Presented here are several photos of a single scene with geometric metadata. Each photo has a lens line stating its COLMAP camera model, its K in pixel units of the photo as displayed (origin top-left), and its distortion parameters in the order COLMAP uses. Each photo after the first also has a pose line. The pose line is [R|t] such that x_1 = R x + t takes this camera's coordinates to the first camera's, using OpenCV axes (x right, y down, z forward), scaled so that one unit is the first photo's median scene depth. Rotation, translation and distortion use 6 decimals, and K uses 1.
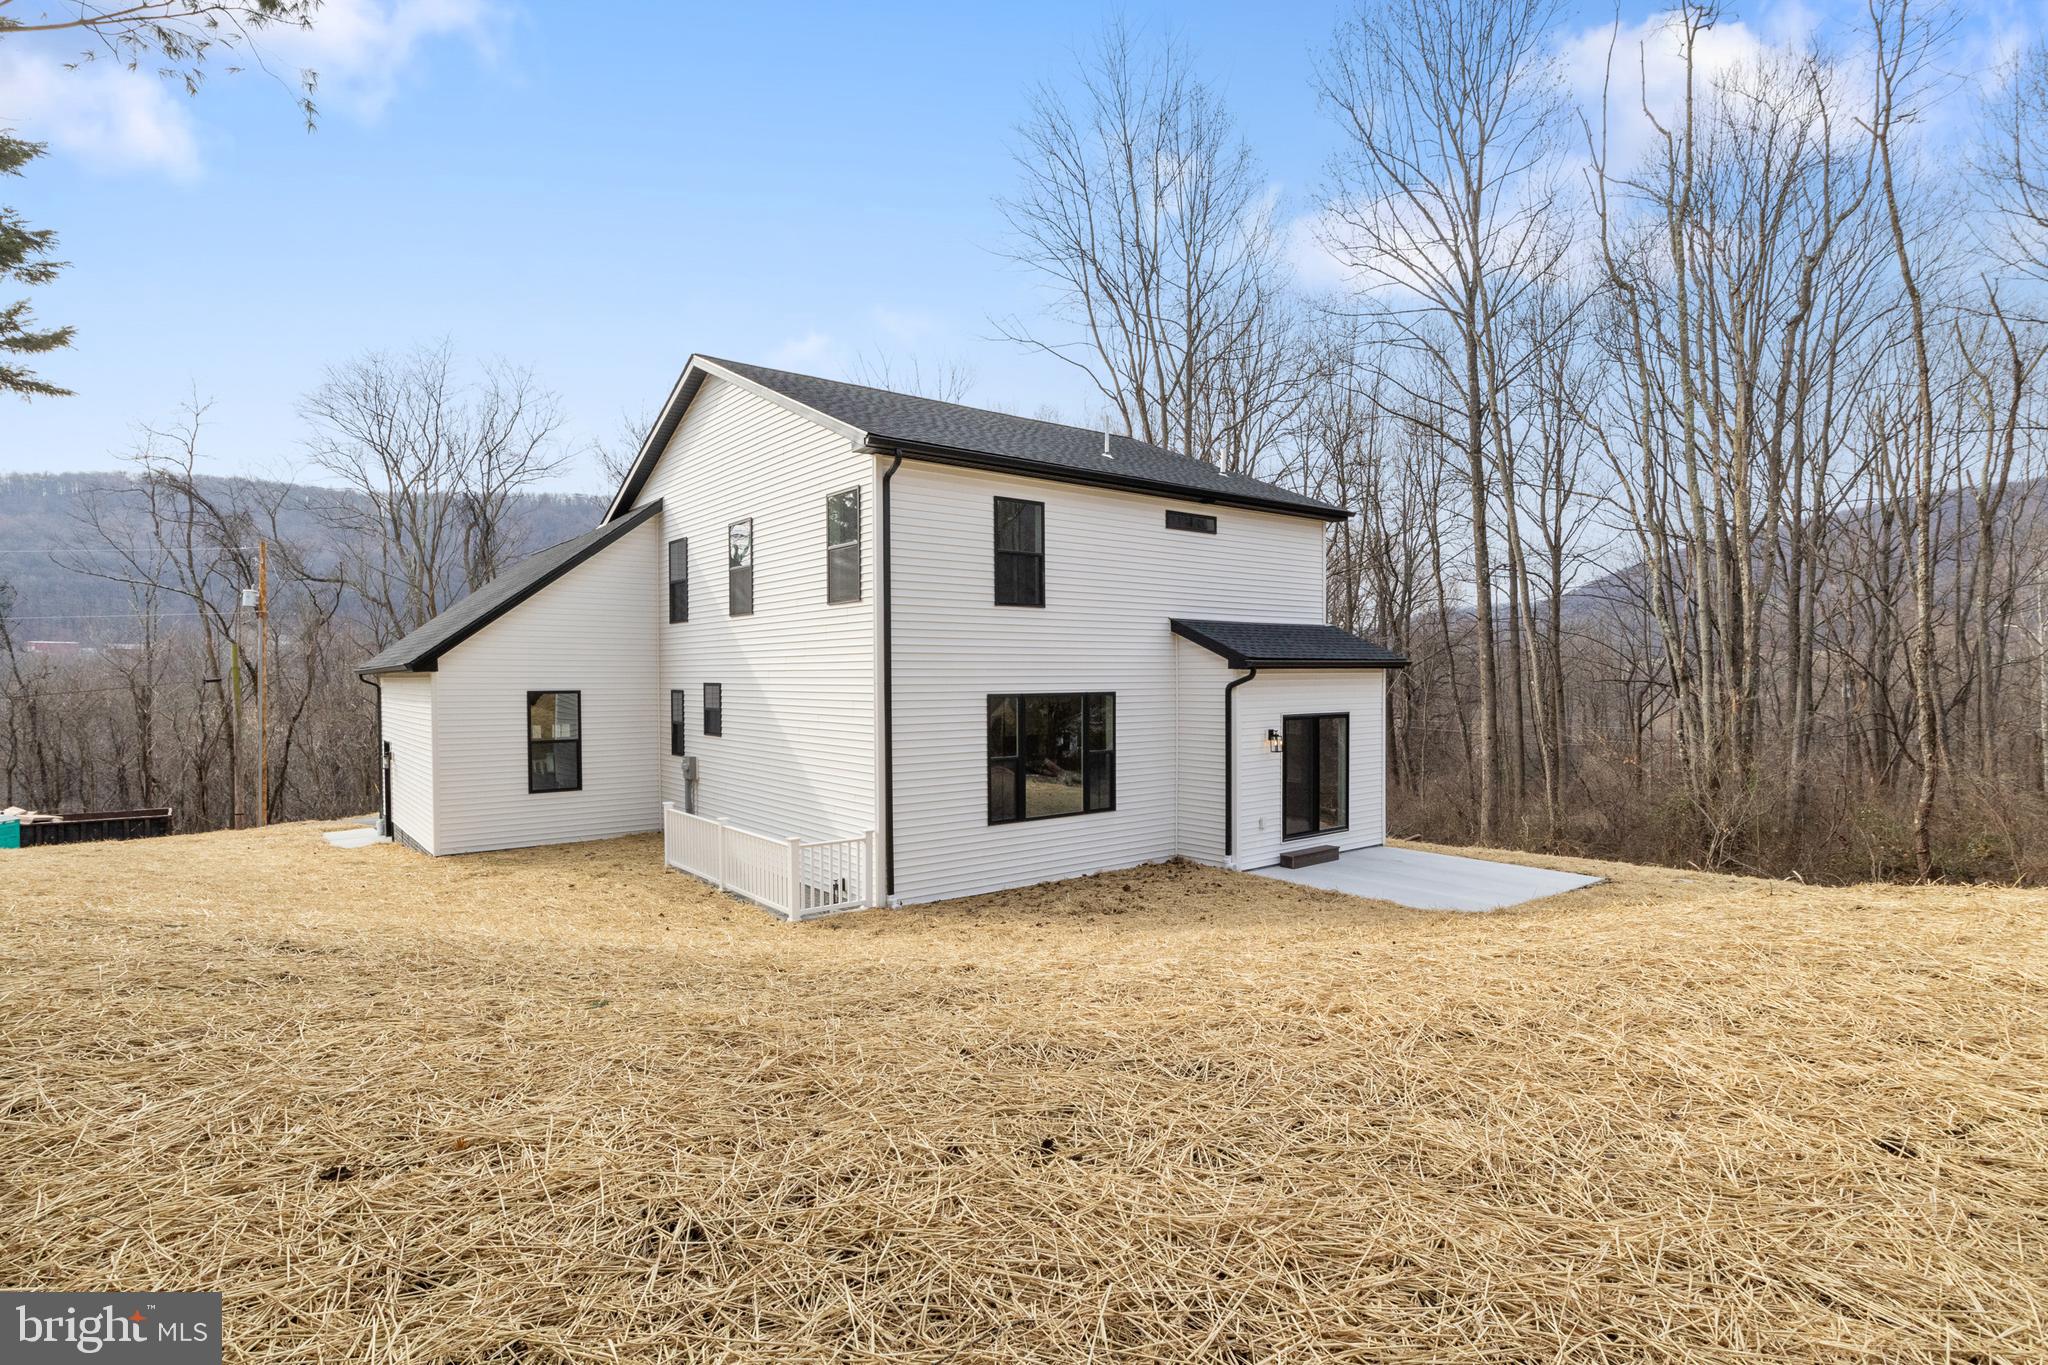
lens RADIAL K [[1016.7, 0, 1024.0], [0, 1016.7, 682.5], [0, 0, 1]] dist [-0.002185, -0.000949]
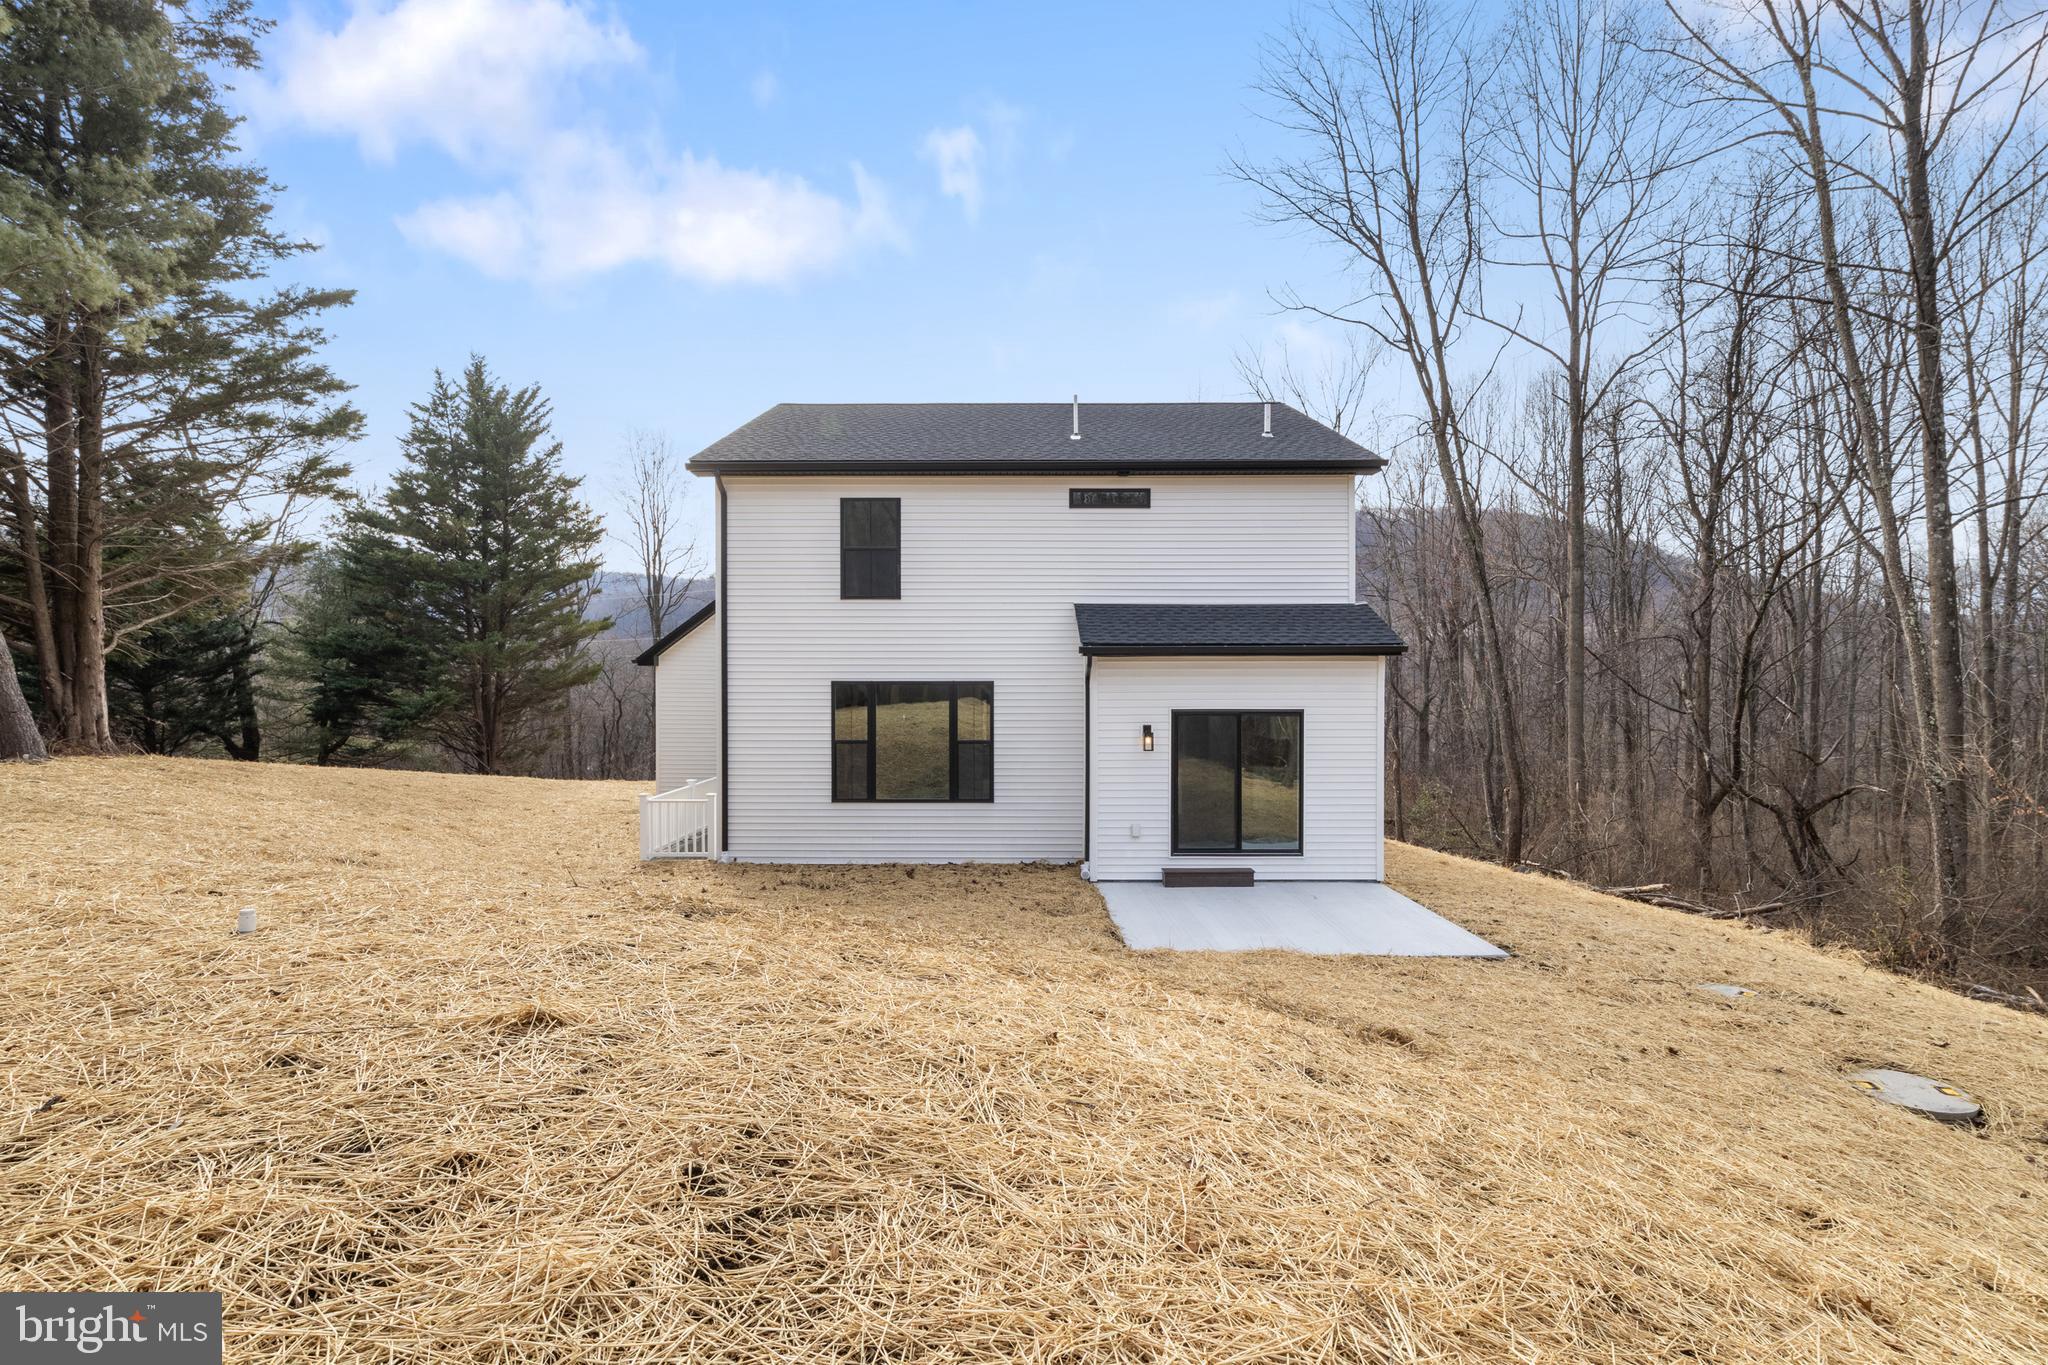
lens RADIAL K [[1016.7, 0, 1024.0], [0, 1016.7, 682.5], [0, 0, 1]] dist [-0.002185, -0.000949]
pose [[0.784068, 0.002157, -0.620671, 0.711017], [-0.009664, 0.999915, -0.008734, 0.018342], [0.620600, 0.012846, 0.784022, 0.247205]]
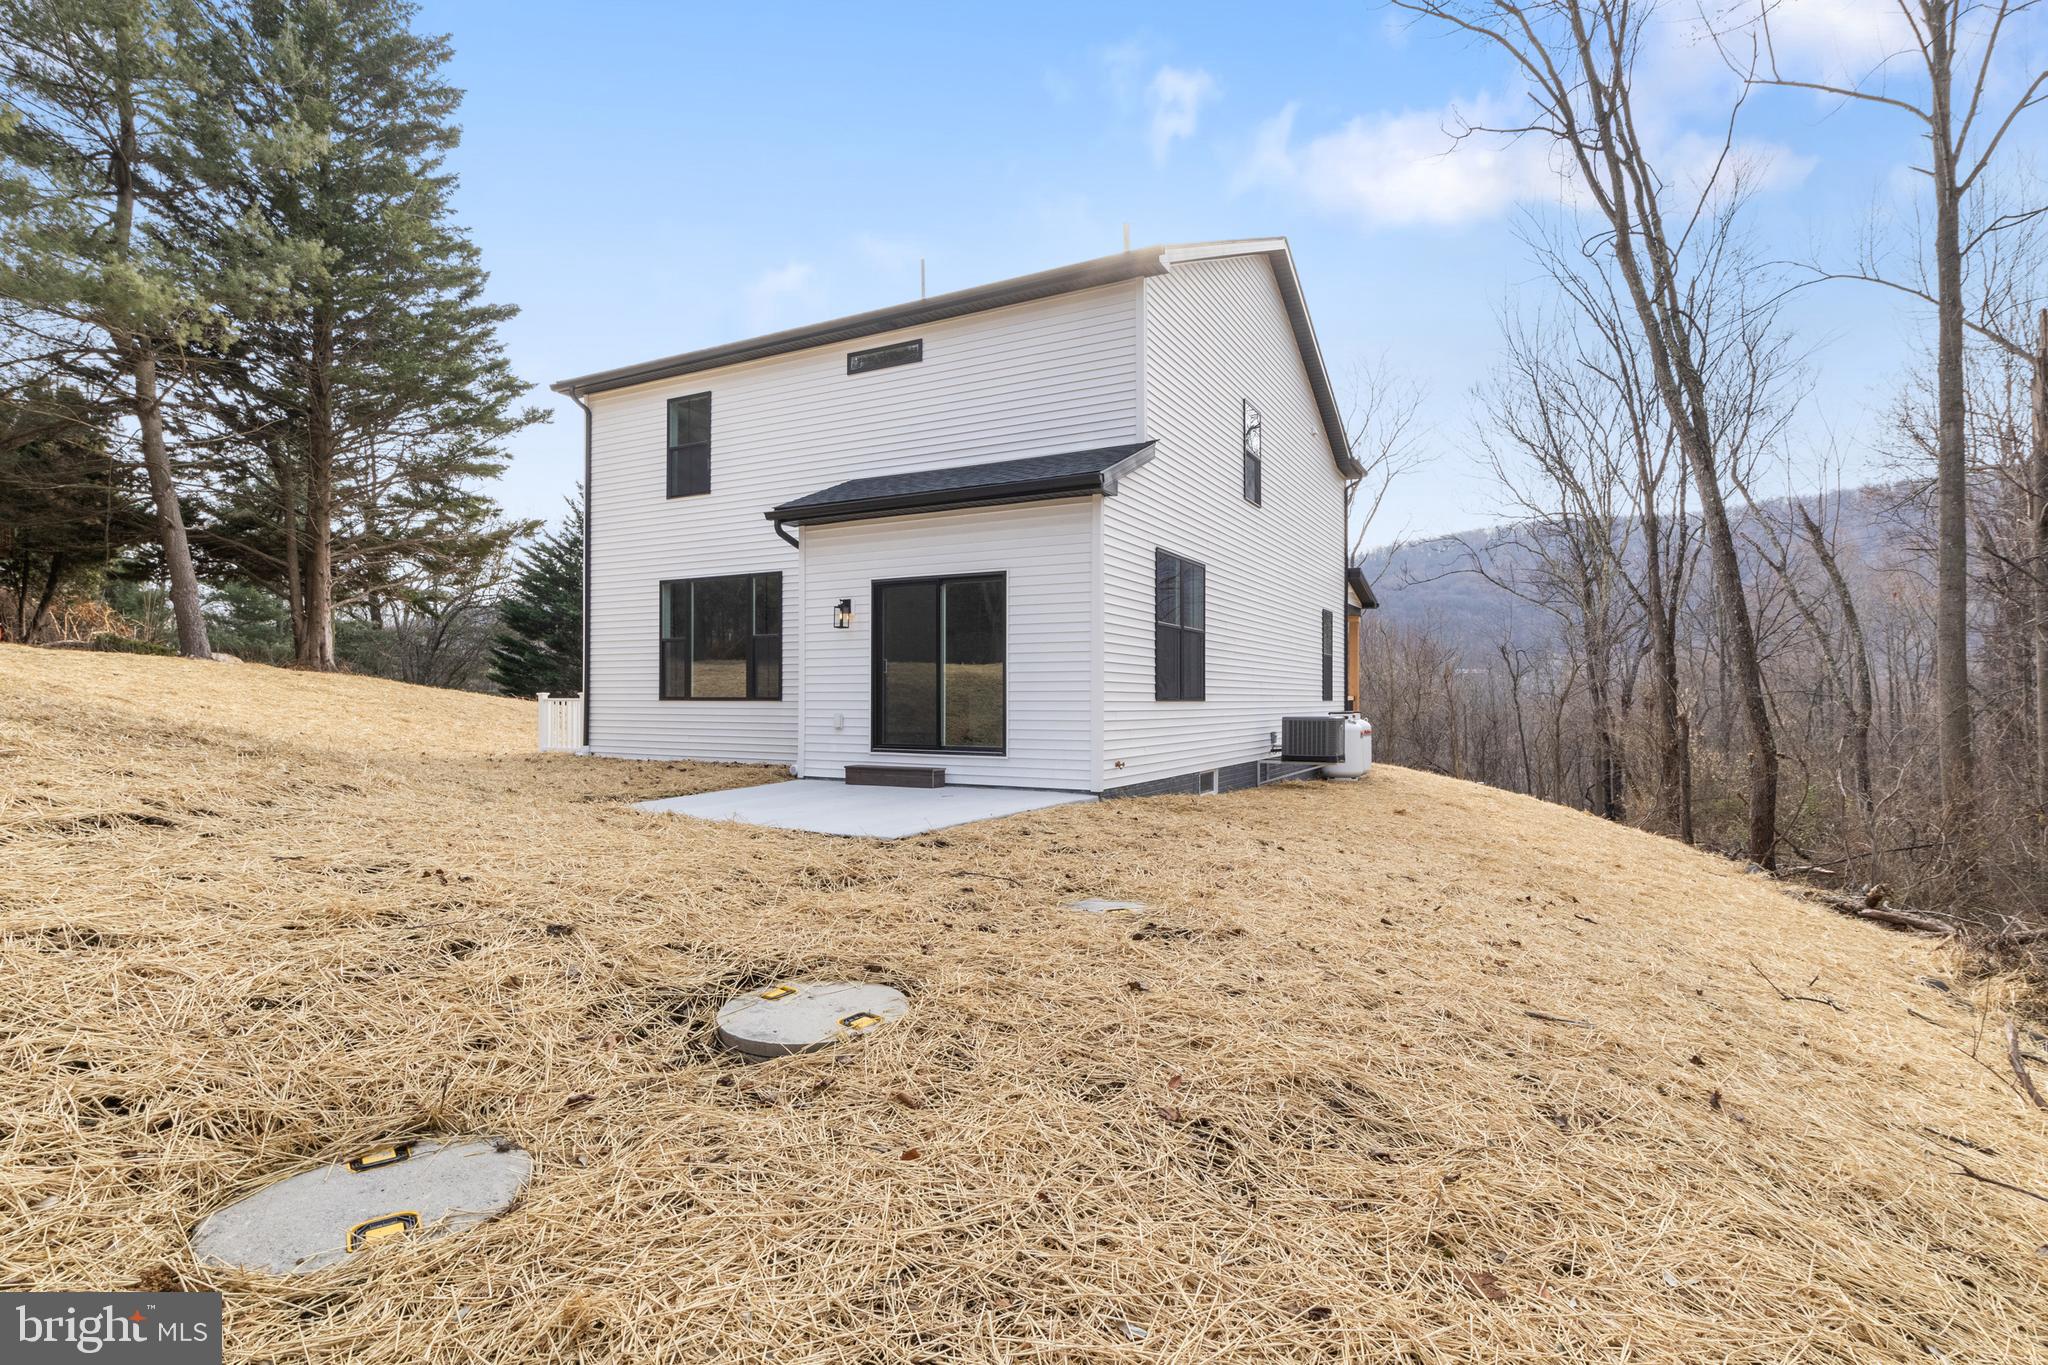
lens RADIAL K [[1016.7, 0, 1024.0], [0, 1016.7, 682.5], [0, 0, 1]] dist [-0.002185, -0.000949]
pose [[0.389470, -0.013507, -0.920940, 1.005183], [-0.015342, 0.999659, -0.021150, 0.123947], [0.920911, 0.022366, 0.389130, 0.834947]]
